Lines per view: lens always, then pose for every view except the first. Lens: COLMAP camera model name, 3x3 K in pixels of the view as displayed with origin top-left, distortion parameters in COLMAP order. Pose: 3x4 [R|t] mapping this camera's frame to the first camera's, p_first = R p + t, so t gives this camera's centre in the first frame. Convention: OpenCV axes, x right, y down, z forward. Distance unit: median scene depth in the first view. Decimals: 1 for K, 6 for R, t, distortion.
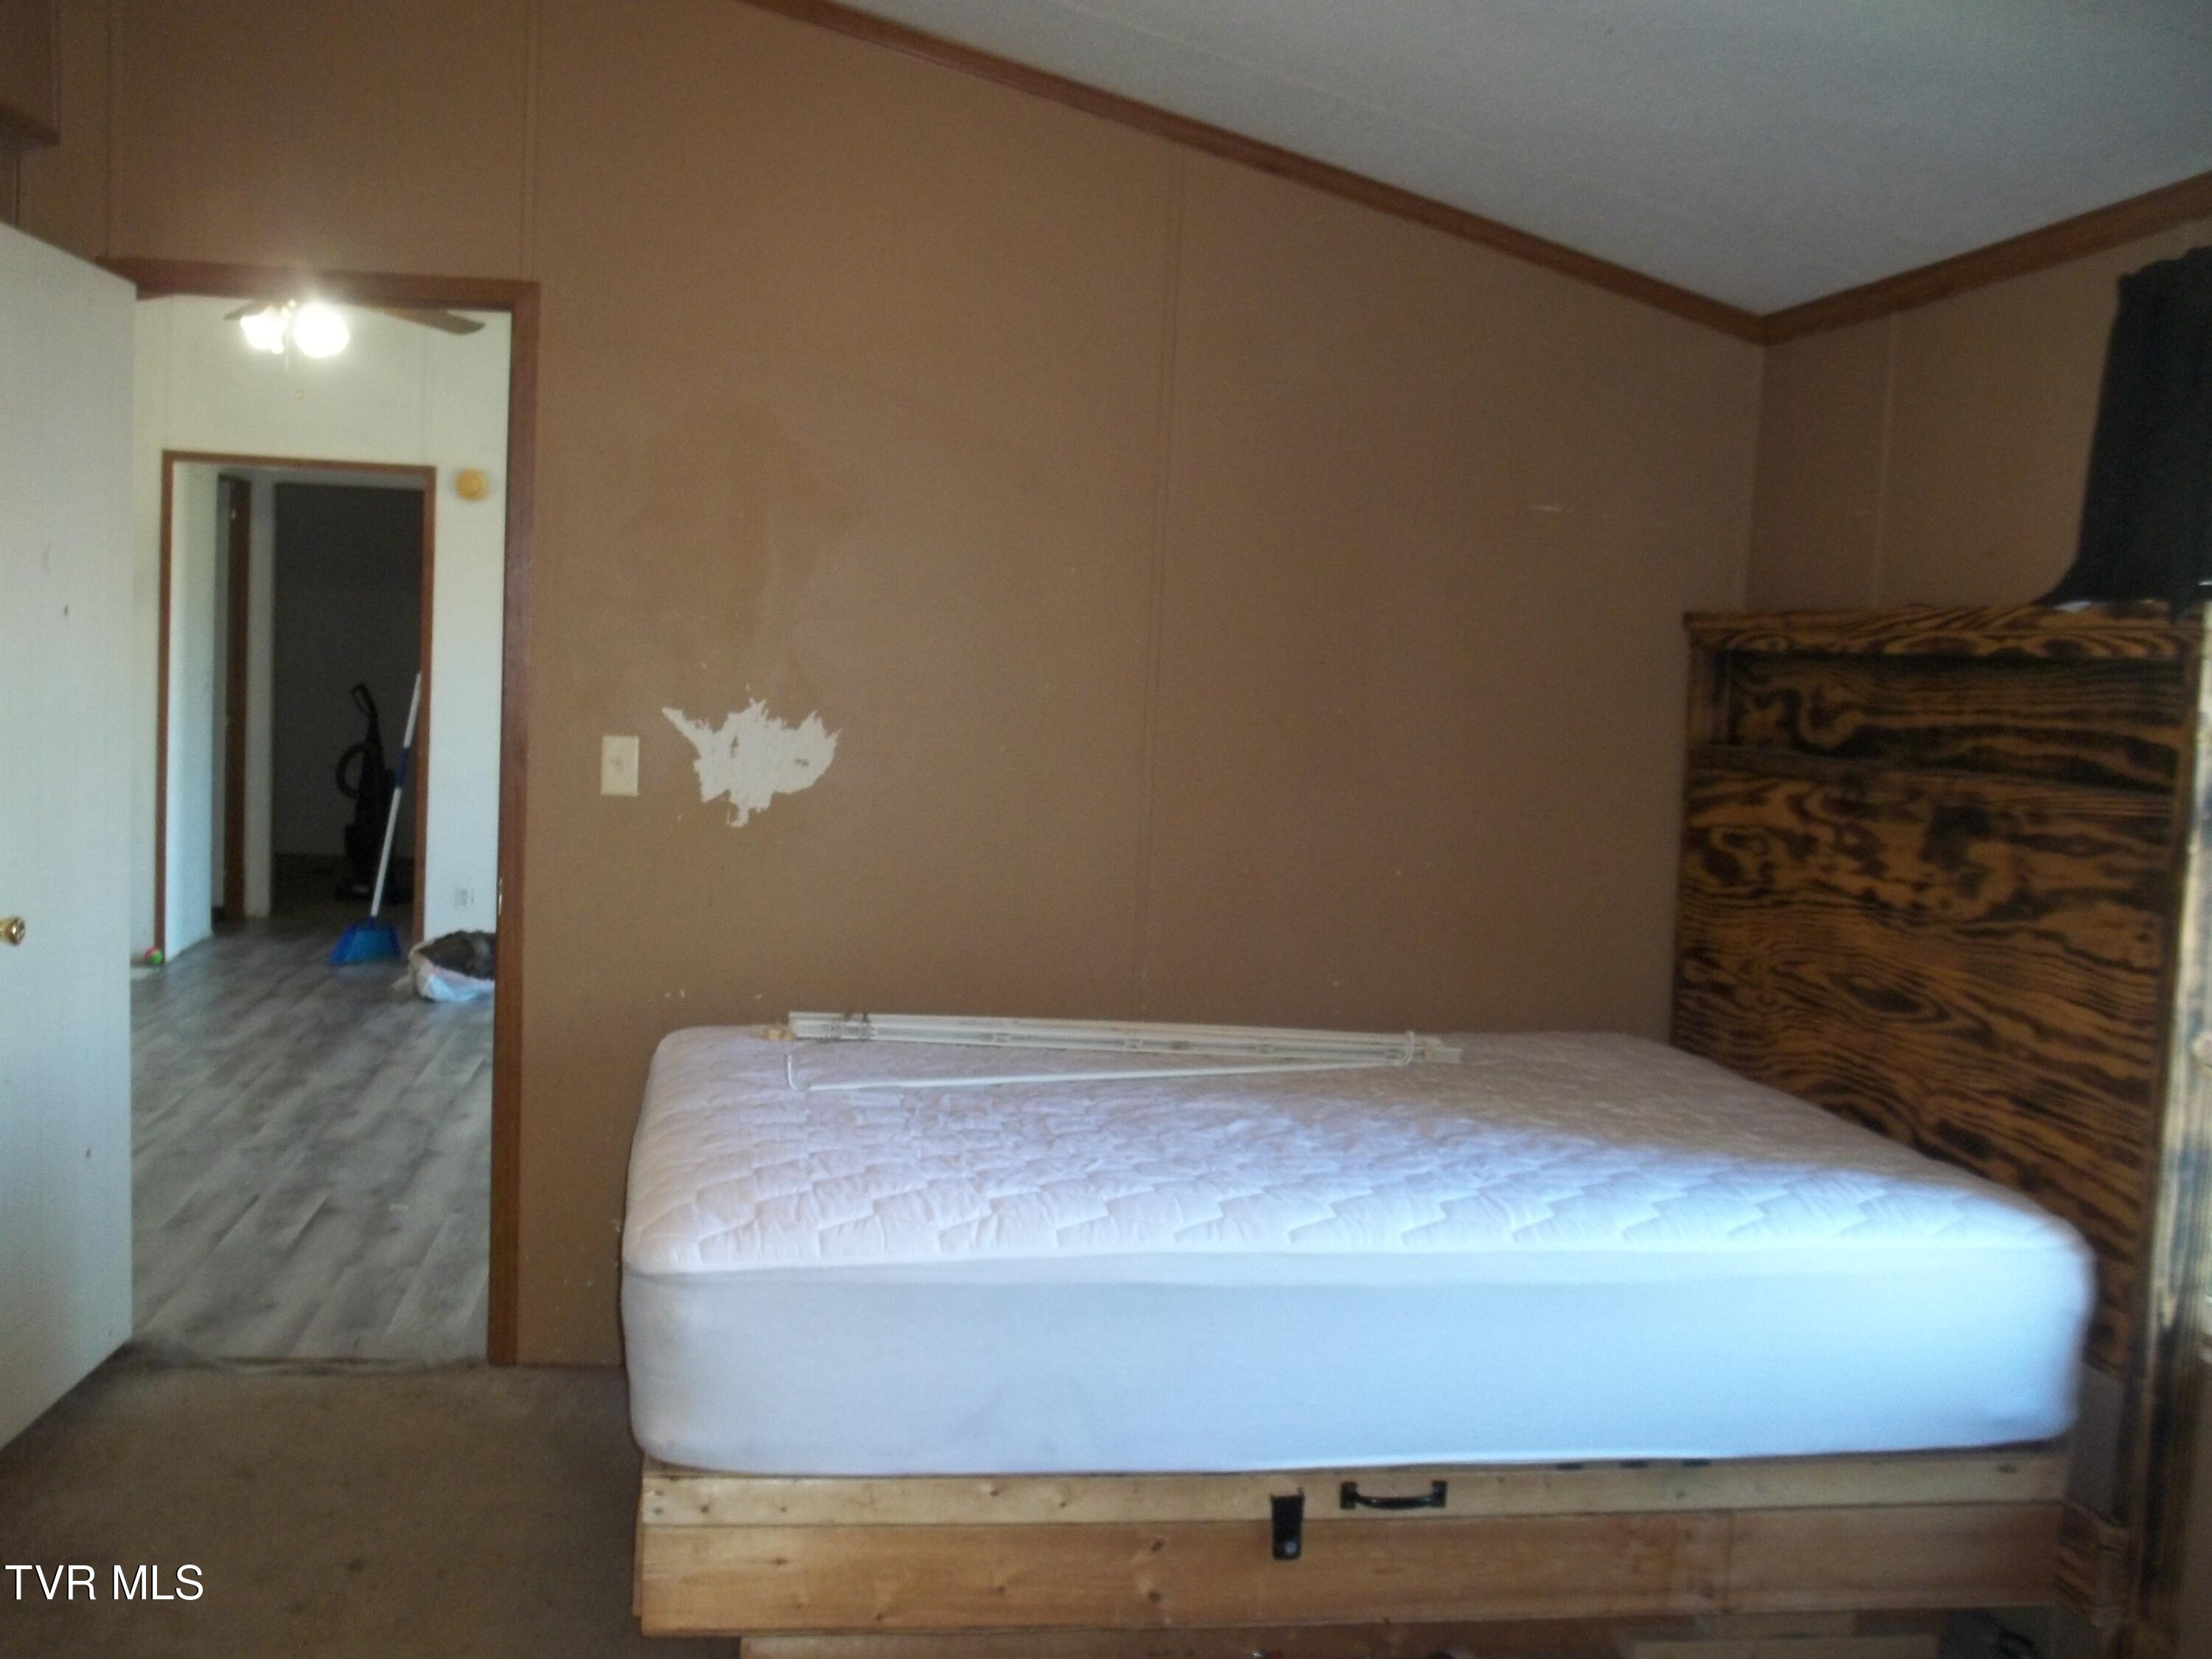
lens RADIAL K [[2178.1, 0, 1082.1], [0, 2178.1, 842.2], [0, 0, 1]] dist [-0.102028, 0.155737]
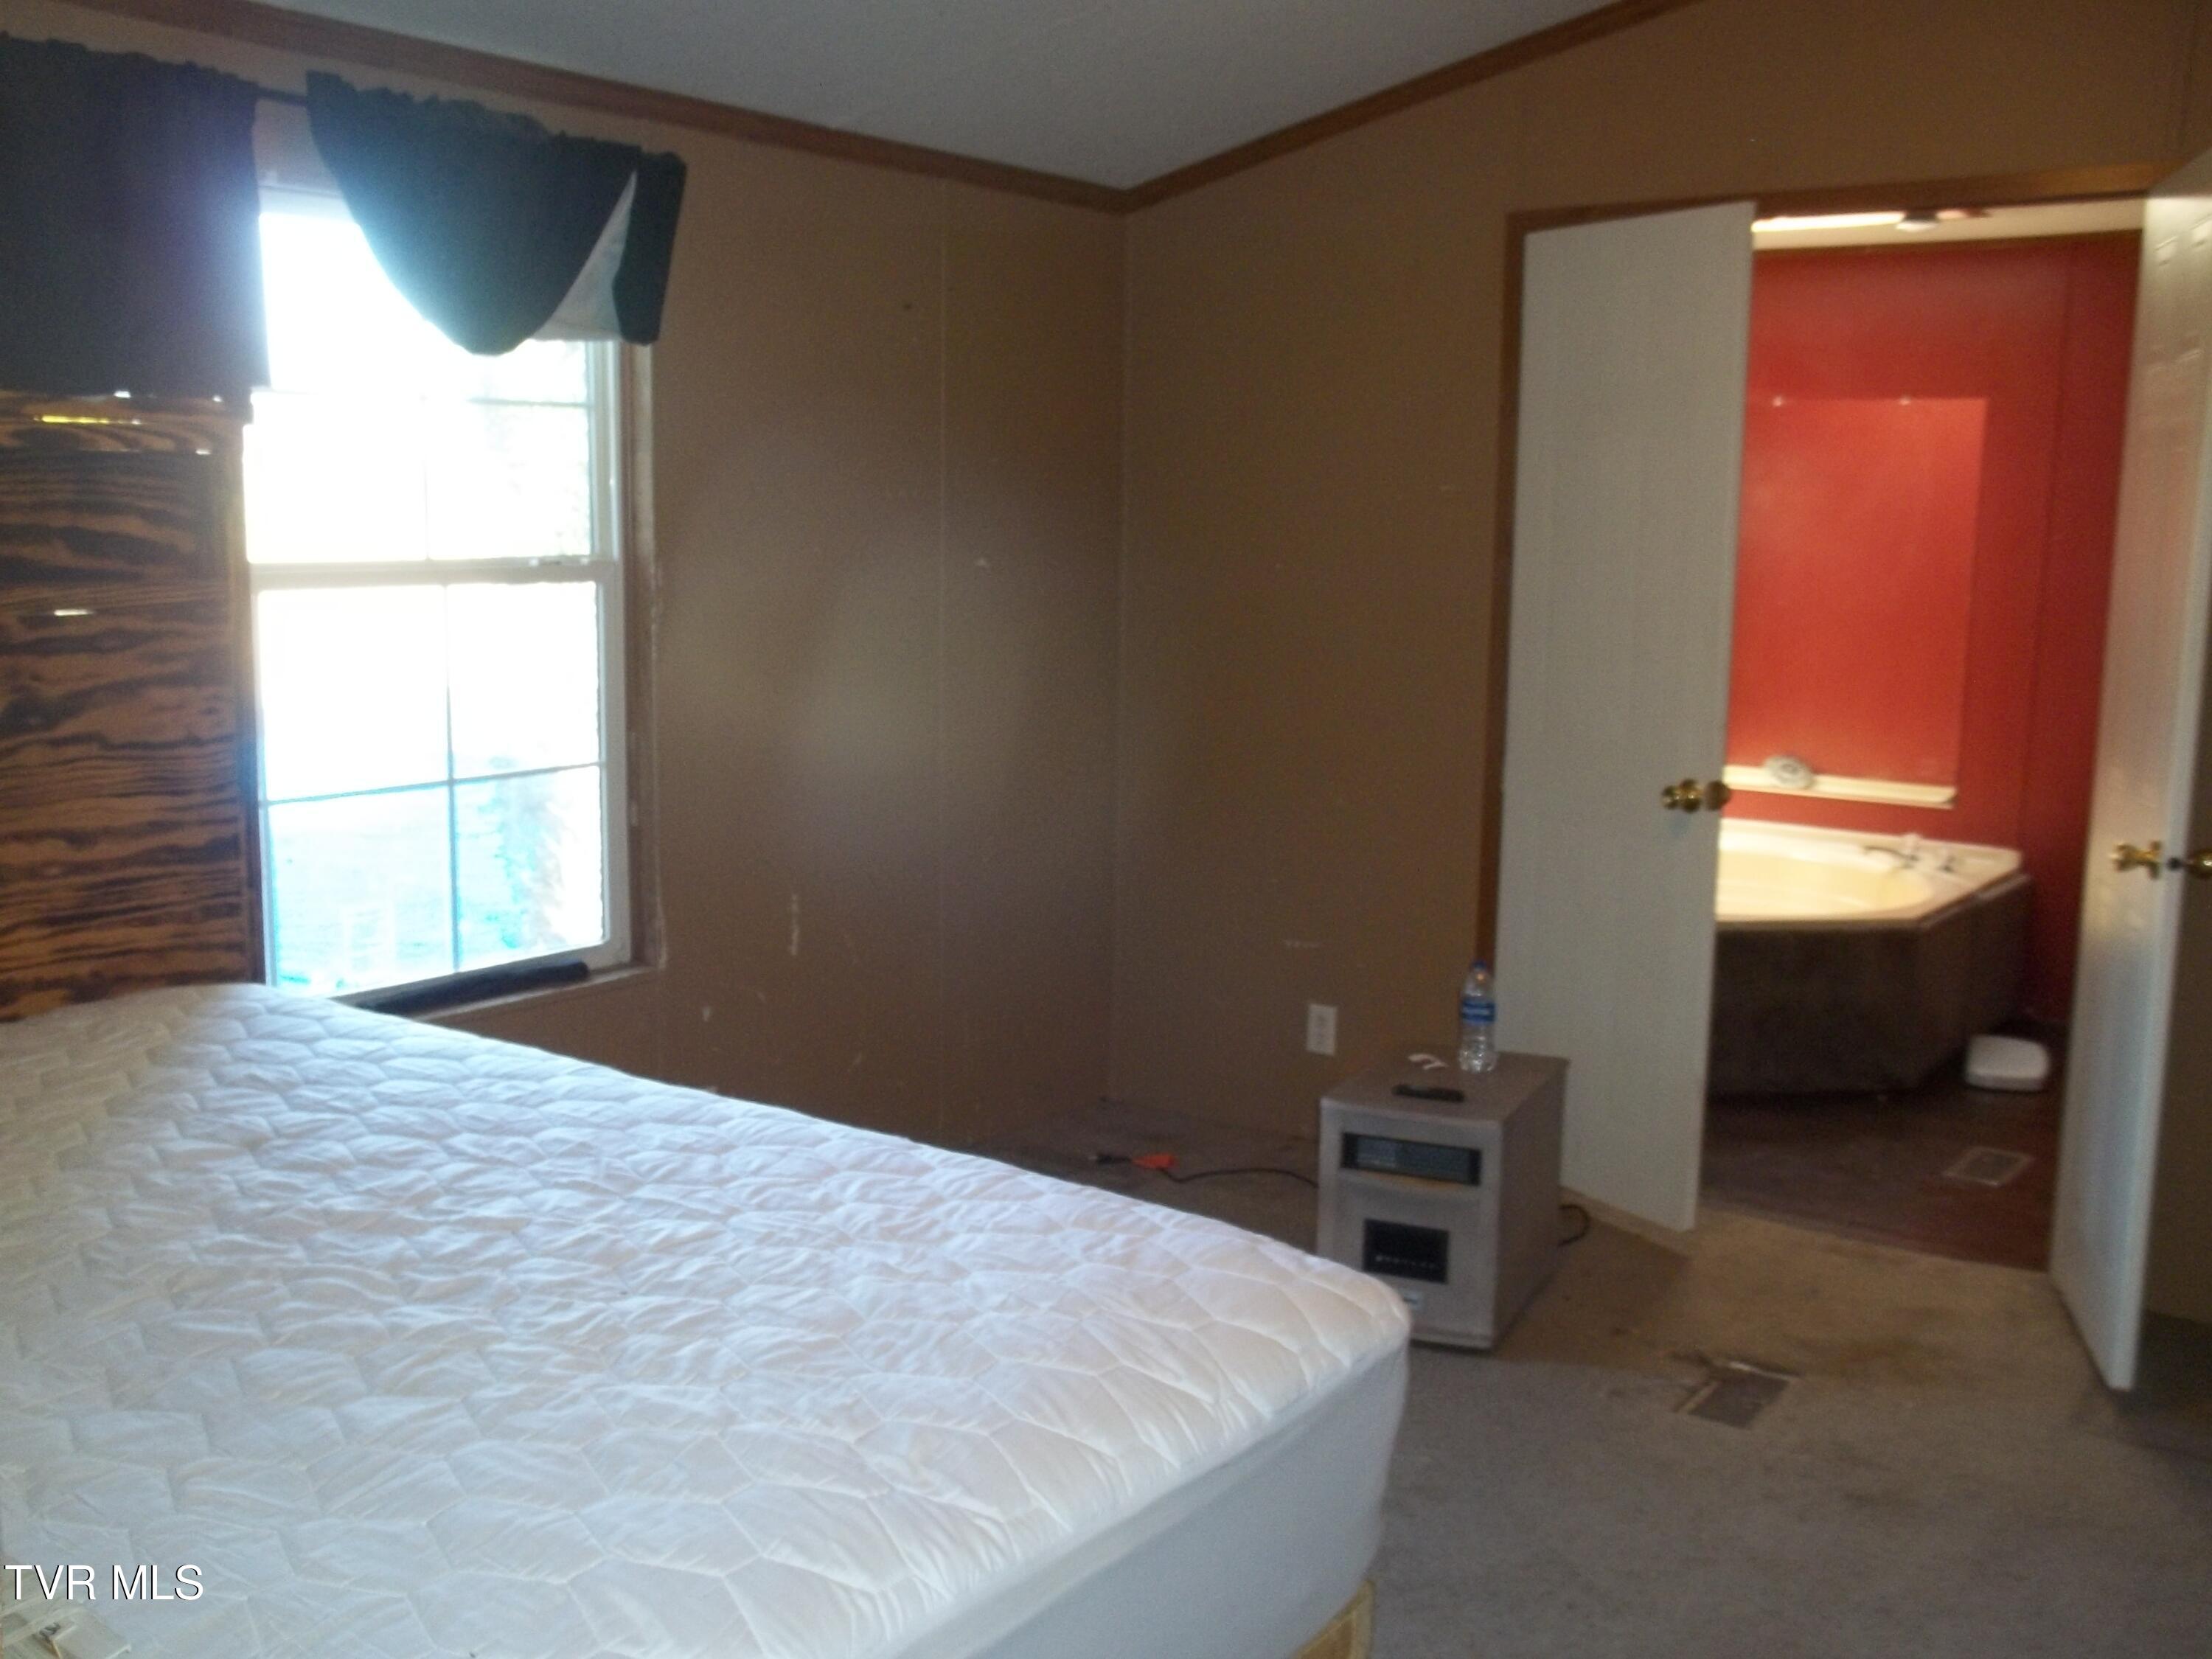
lens RADIAL K [[2178.1, 0, 1082.1], [0, 2178.1, 842.2], [0, 0, 1]] dist [-0.102028, 0.155737]
pose [[-0.692706, -0.169146, 0.701105, -0.554089], [0.016756, 0.968072, 0.250110, -0.147224], [-0.721026, 0.185000, -0.667755, 1.338711]]
